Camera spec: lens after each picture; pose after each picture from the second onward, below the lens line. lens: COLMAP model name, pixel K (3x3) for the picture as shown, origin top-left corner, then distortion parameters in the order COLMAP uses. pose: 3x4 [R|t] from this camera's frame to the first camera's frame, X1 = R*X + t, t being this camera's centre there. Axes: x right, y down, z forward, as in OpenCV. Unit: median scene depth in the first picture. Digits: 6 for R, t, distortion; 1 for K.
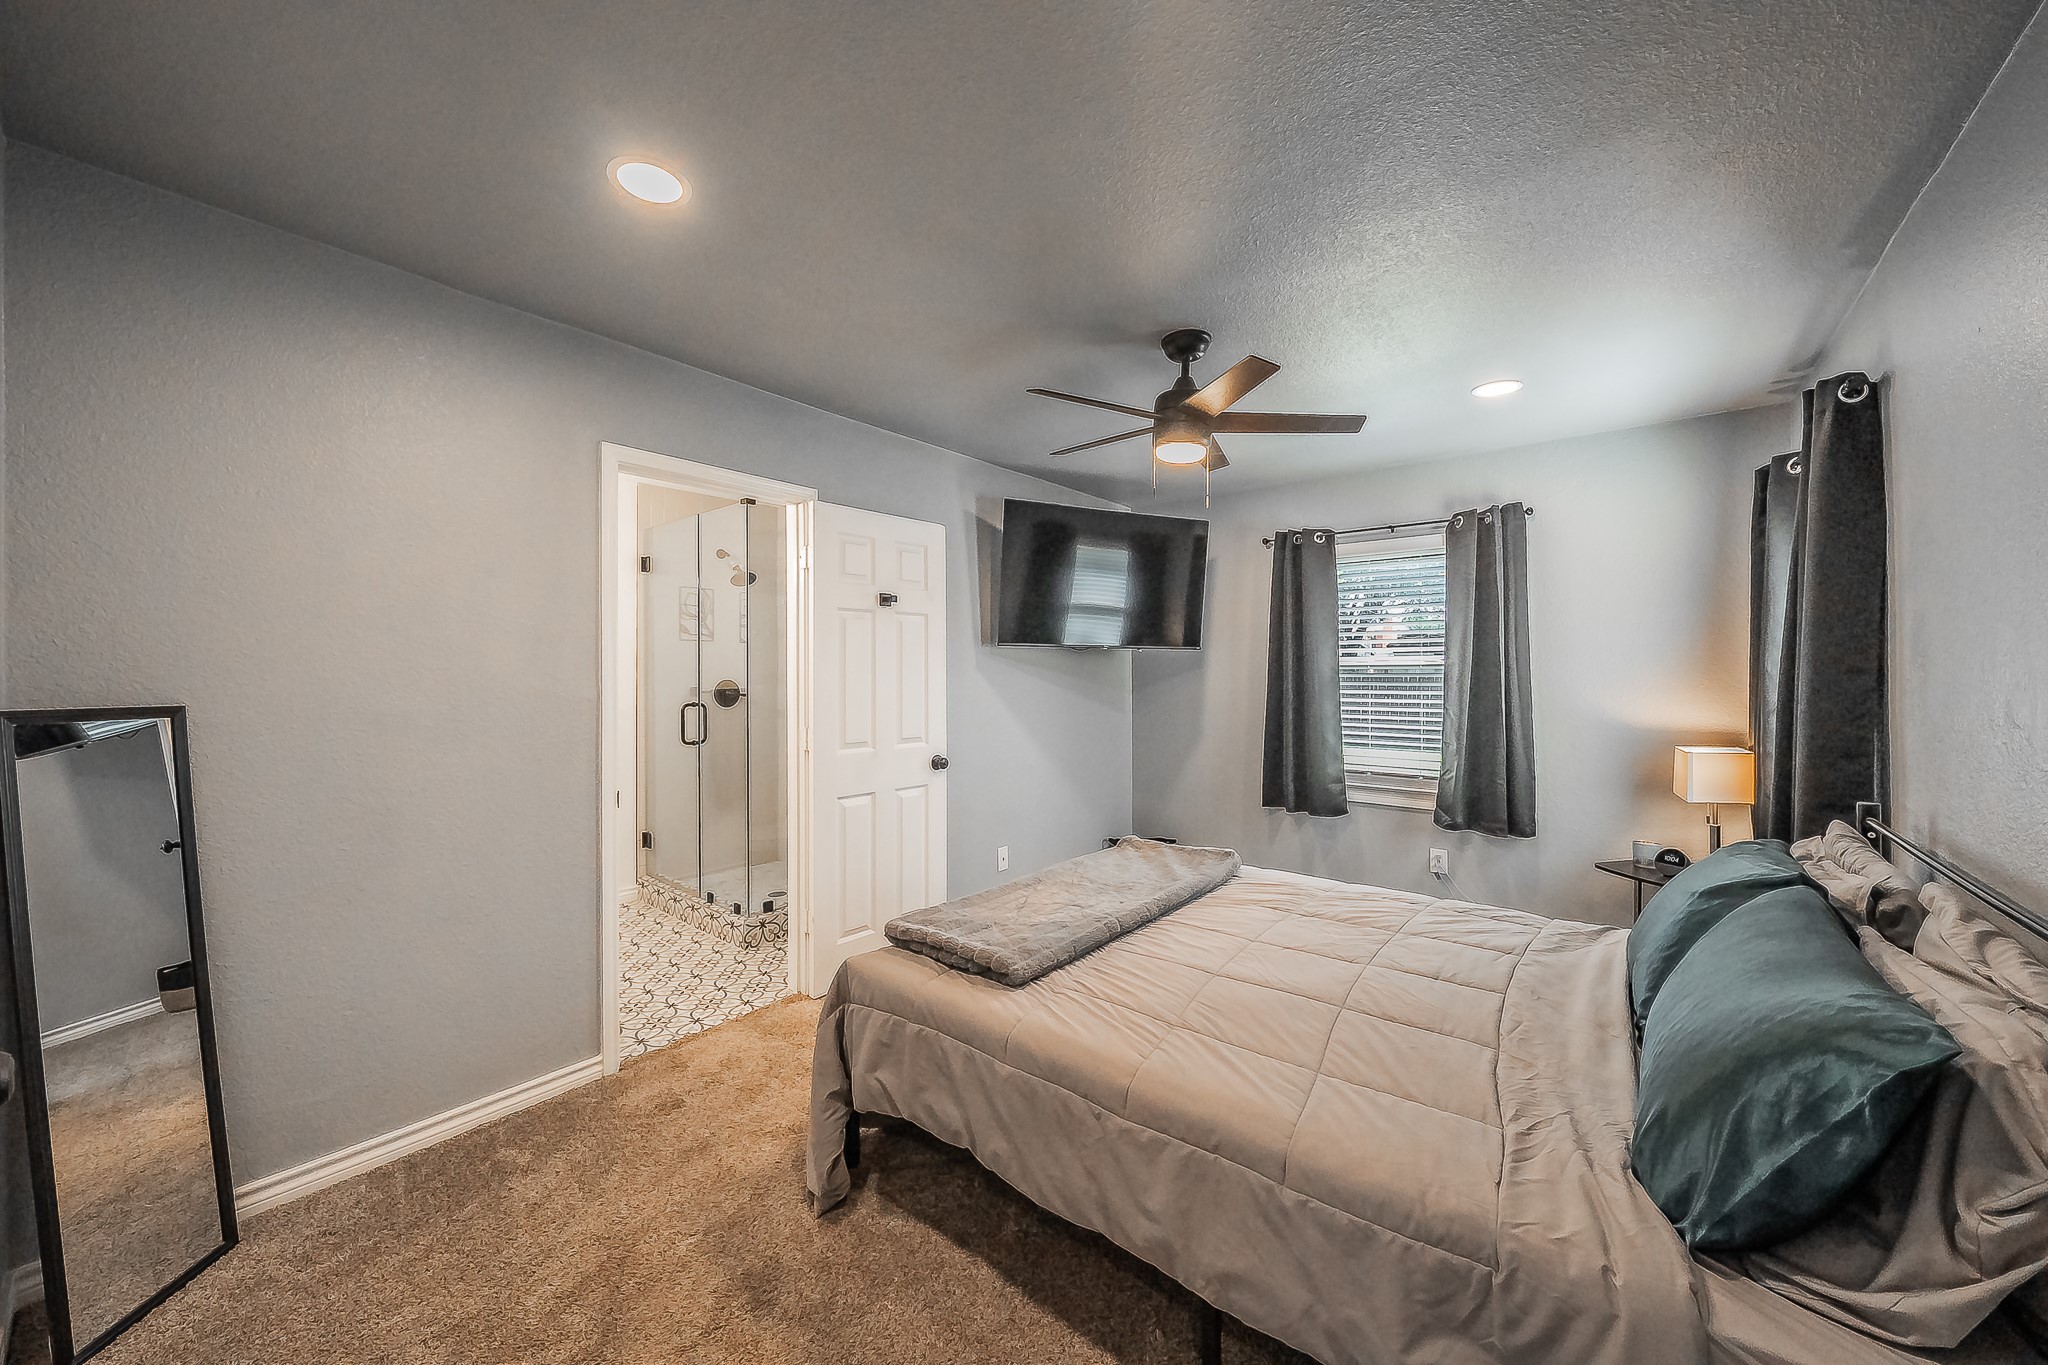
lens RADIAL K [[771.1, 0, 1055.0], [0, 771.1, 676.7], [0, 0, 1]] dist [-0.001834, -0.000135]
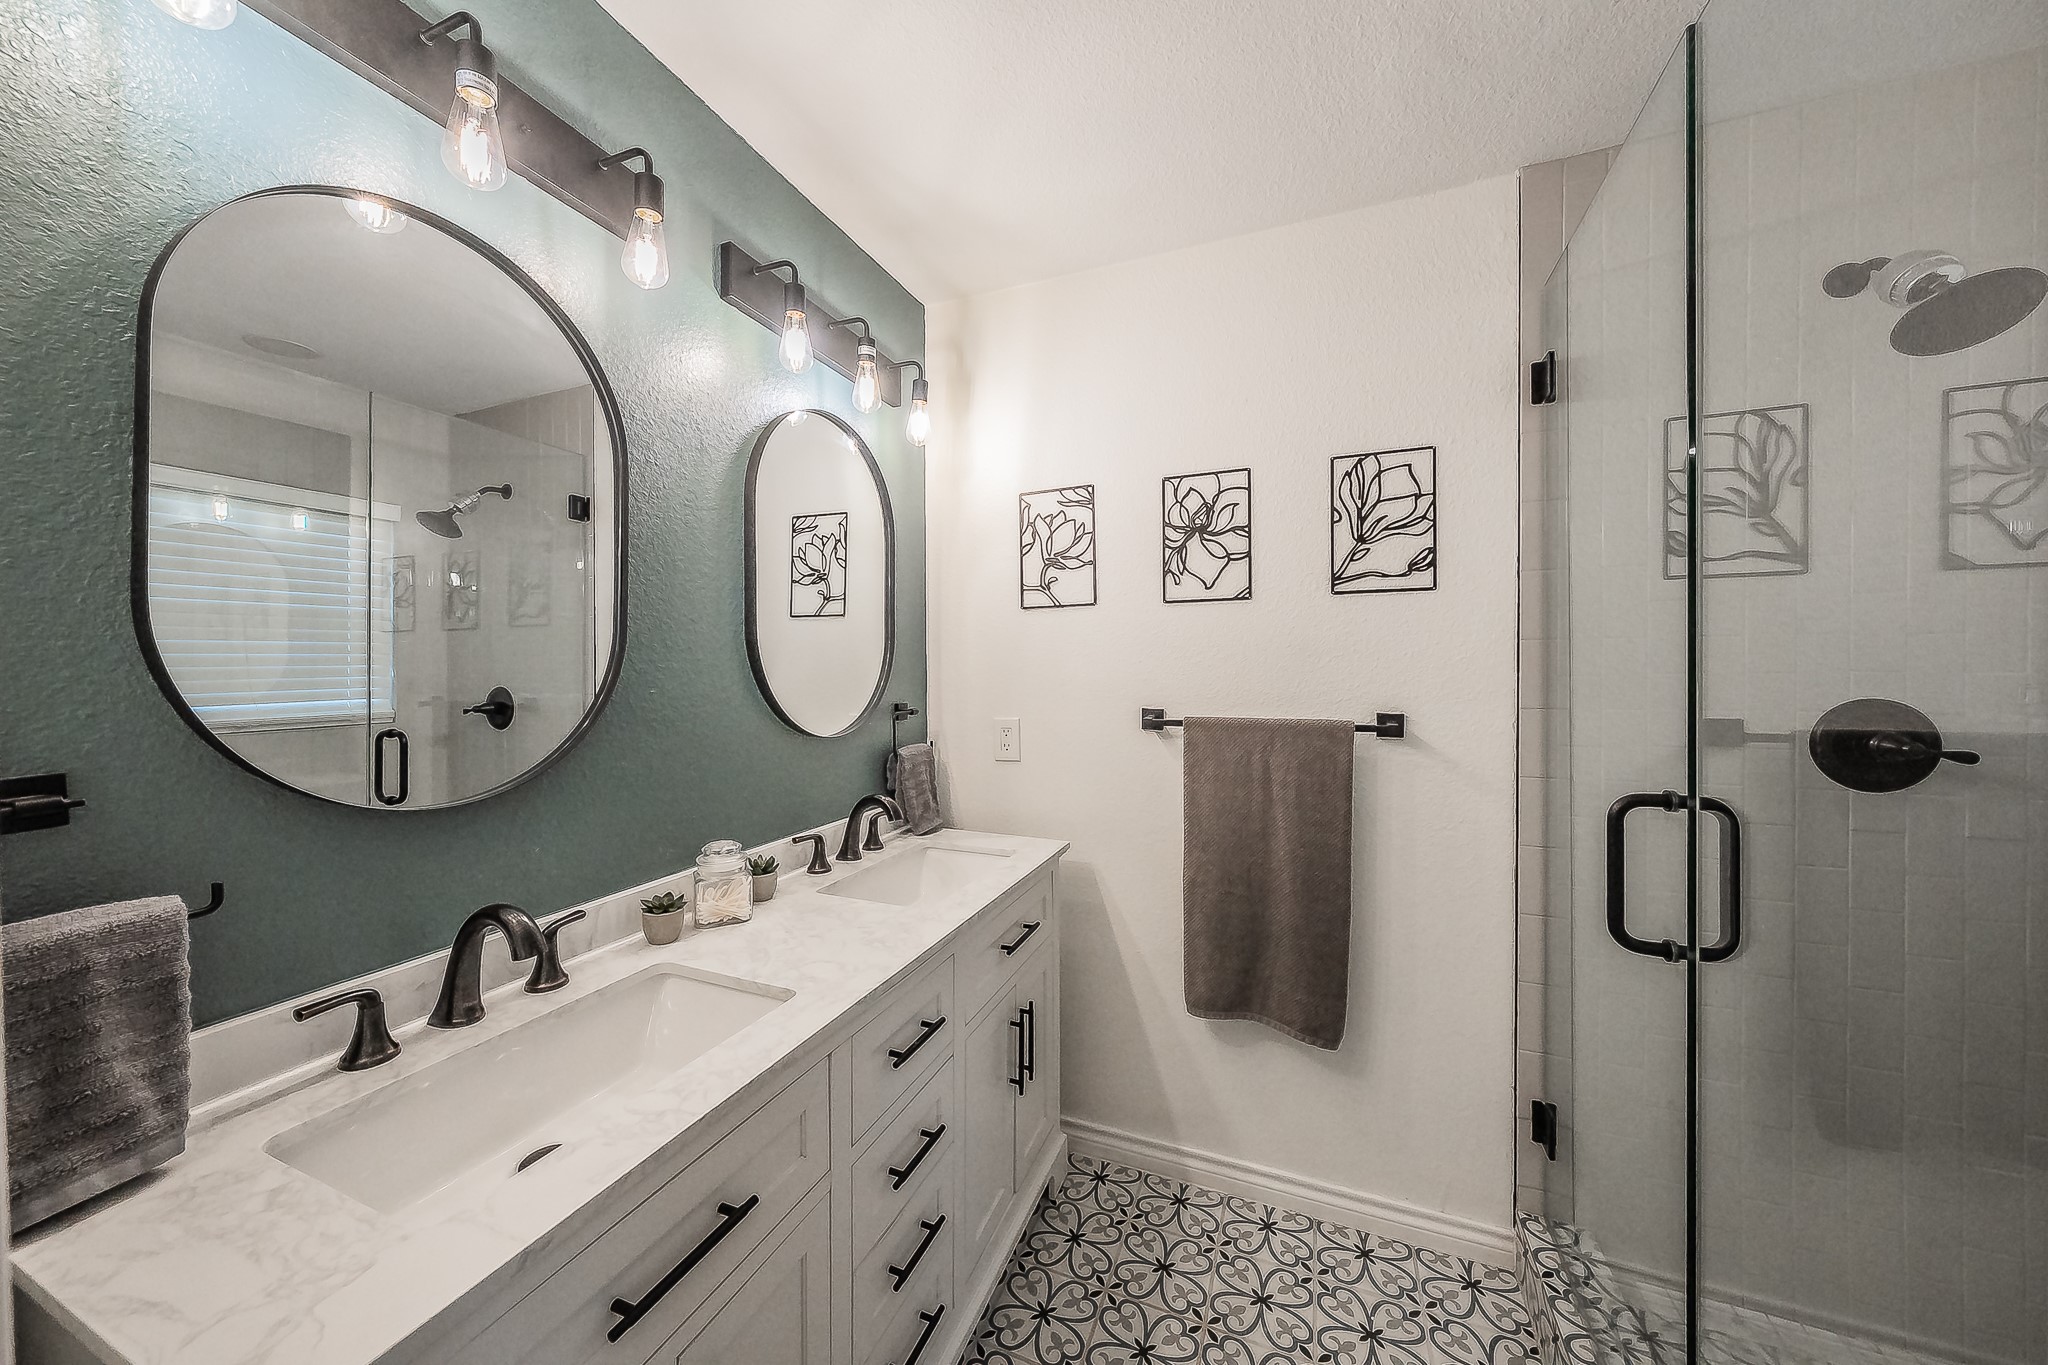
lens RADIAL K [[693.6, 0, 1003.1], [0, 693.6, 670.0], [0, 0, 1]] dist [-0.004867, -0.000245]
pose [[0.246556, 0.001936, -0.969127, -0.274198], [-0.004984, 0.999987, 0.000729, -0.005853], [0.969116, 0.004651, 0.246563, 0.666003]]
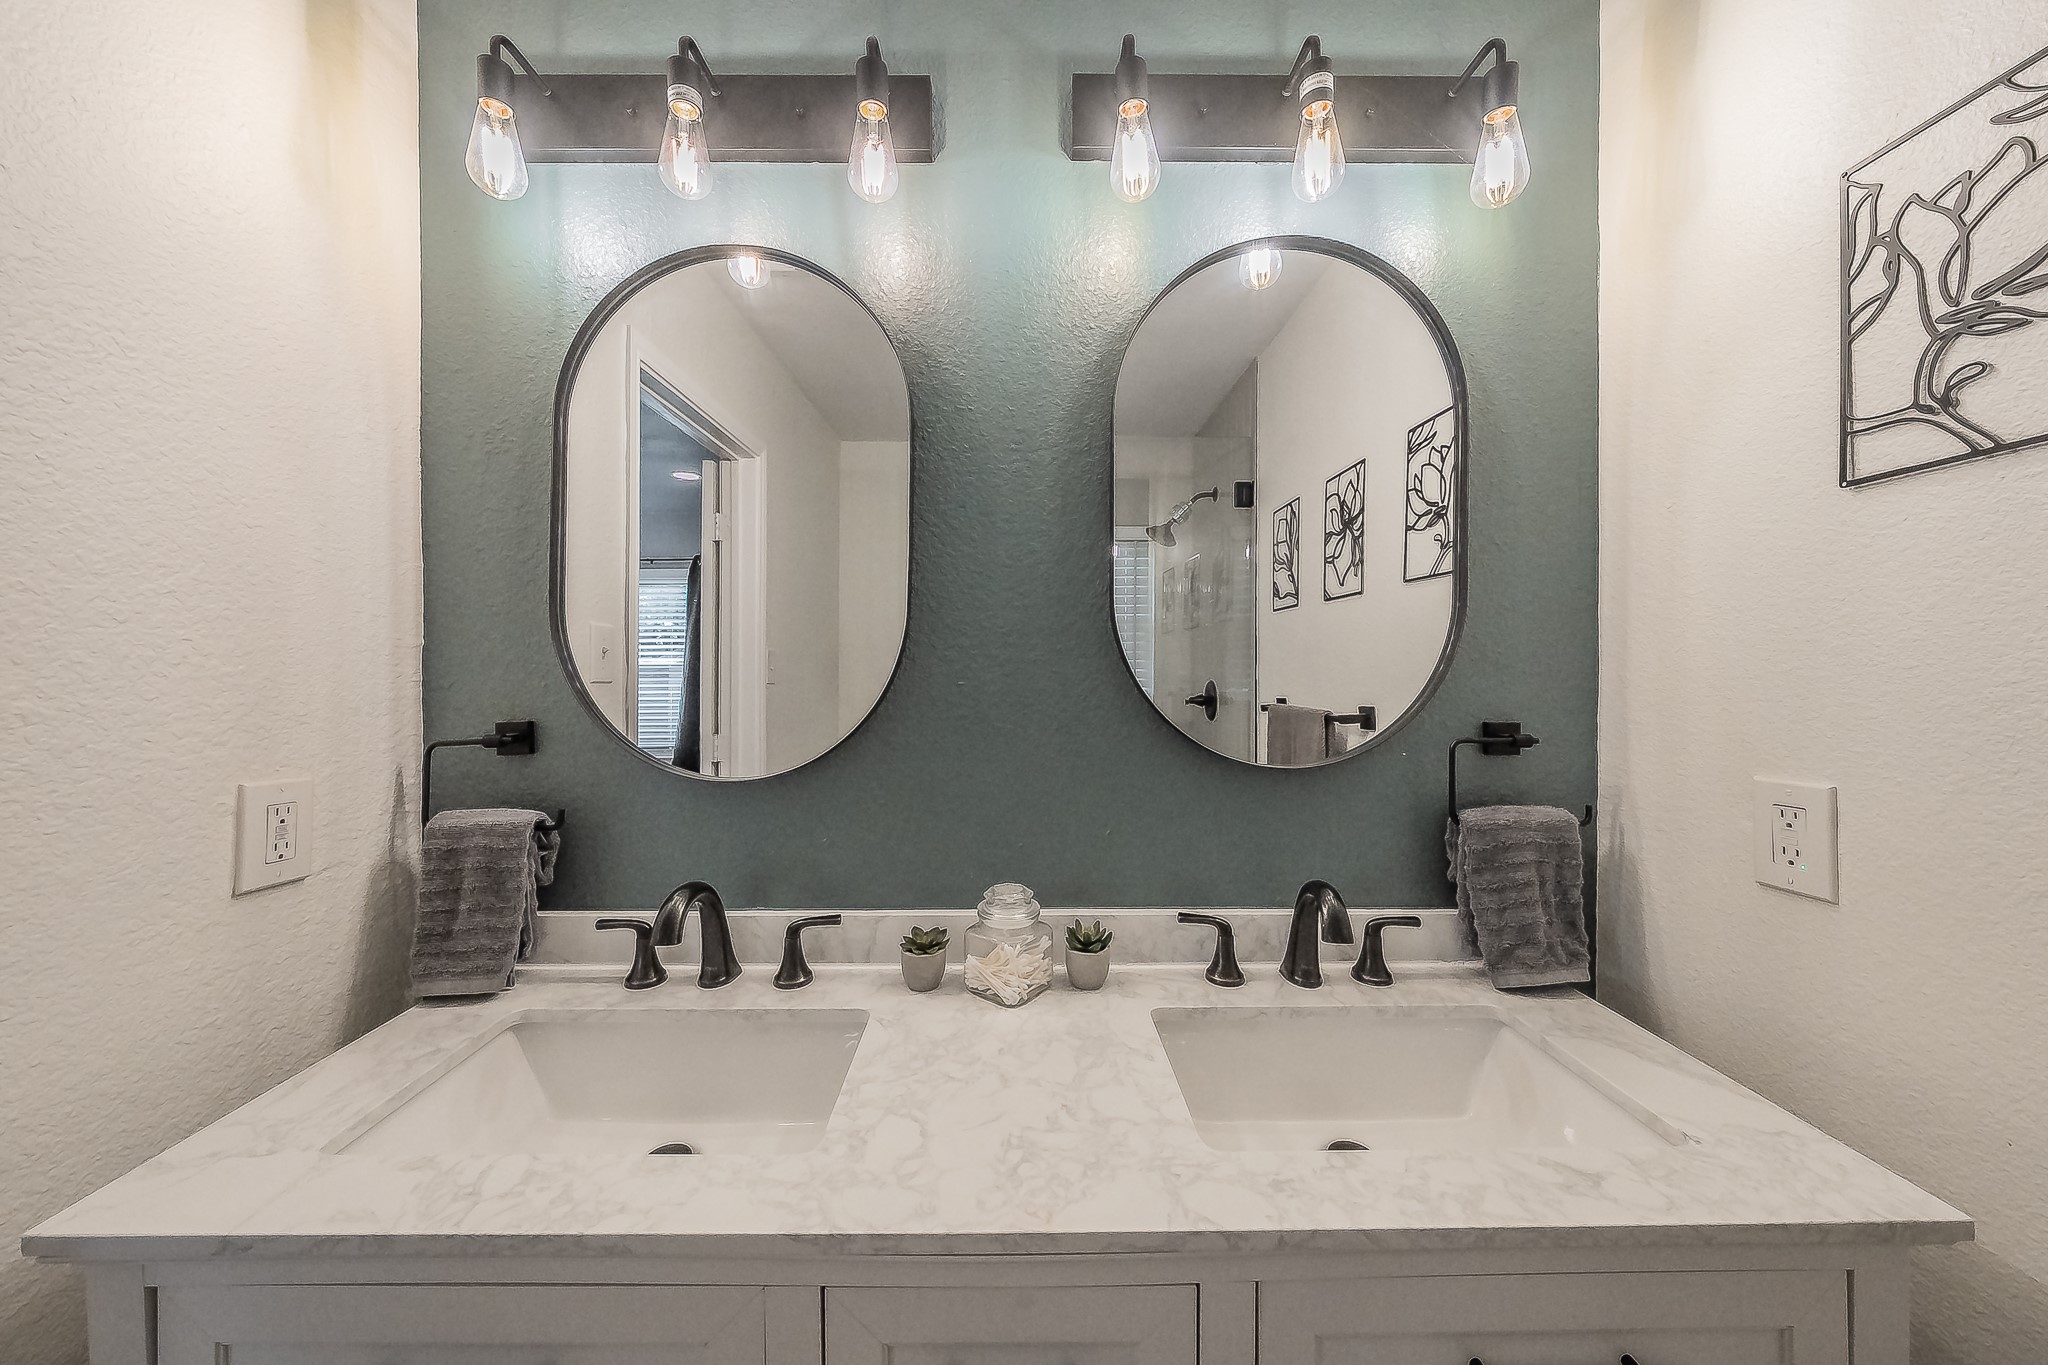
lens RADIAL K [[693.6, 0, 1036.1], [0, 693.6, 673.4], [0, 0, 1]] dist [-0.004867, -0.000245]
pose [[-0.788050, 0.006937, -0.615572, -0.449236], [-0.002160, 0.999899, 0.014034, -0.003315], [0.615608, 0.012389, -0.787955, 0.793731]]
